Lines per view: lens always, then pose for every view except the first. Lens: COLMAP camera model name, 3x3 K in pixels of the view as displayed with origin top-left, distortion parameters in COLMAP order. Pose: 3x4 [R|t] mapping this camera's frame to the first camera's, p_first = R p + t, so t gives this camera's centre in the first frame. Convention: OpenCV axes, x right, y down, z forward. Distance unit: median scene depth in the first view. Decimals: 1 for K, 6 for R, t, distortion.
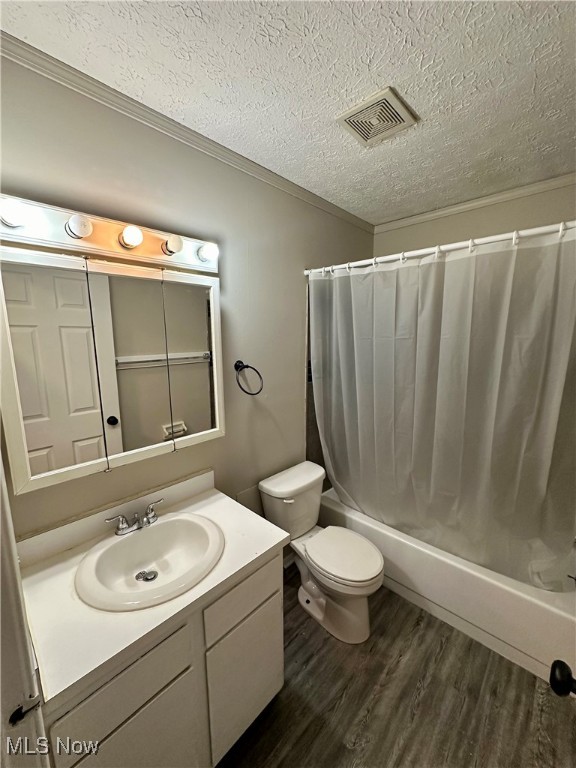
lens RADIAL K [[306.3, 0, 284.1], [0, 306.3, 386.3], [0, 0, 1]] dist [0.000246, 0.000318]
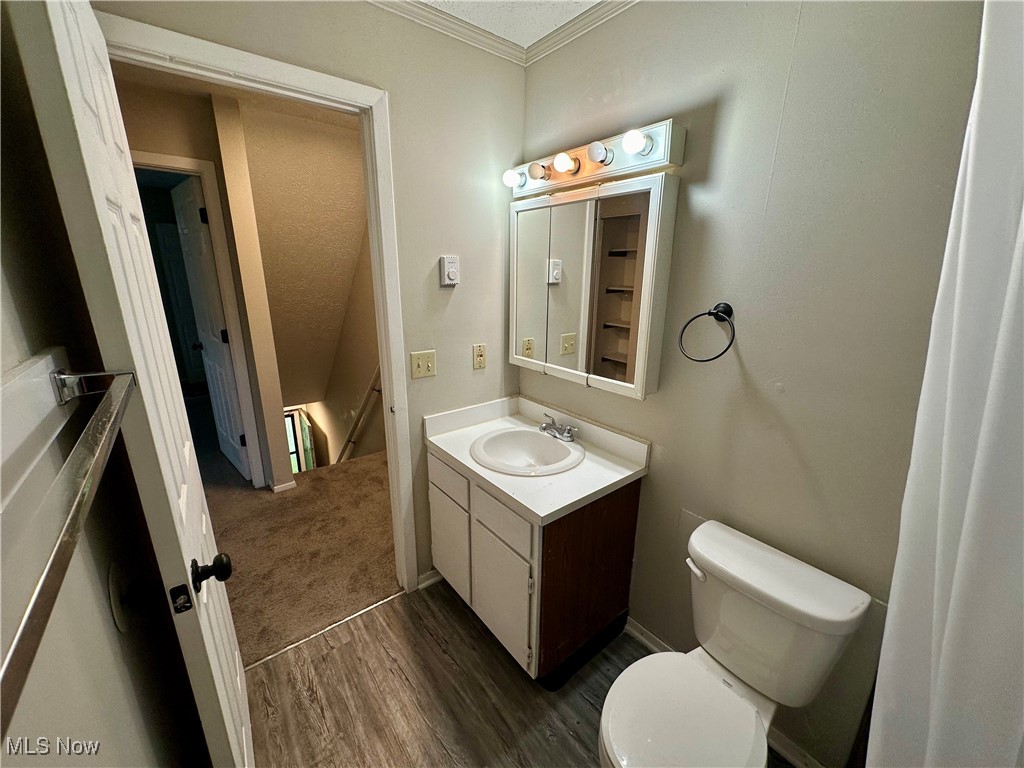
lens RADIAL K [[408.4, 0, 506.4], [0, 408.4, 382.0], [0, 0, 1]] dist [0.000246, 0.000318]
pose [[-0.144277, 0.271170, -0.951657, 0.892035], [-0.164392, 0.941787, 0.293280, -0.131211], [0.975787, 0.198759, -0.091300, 0.892159]]
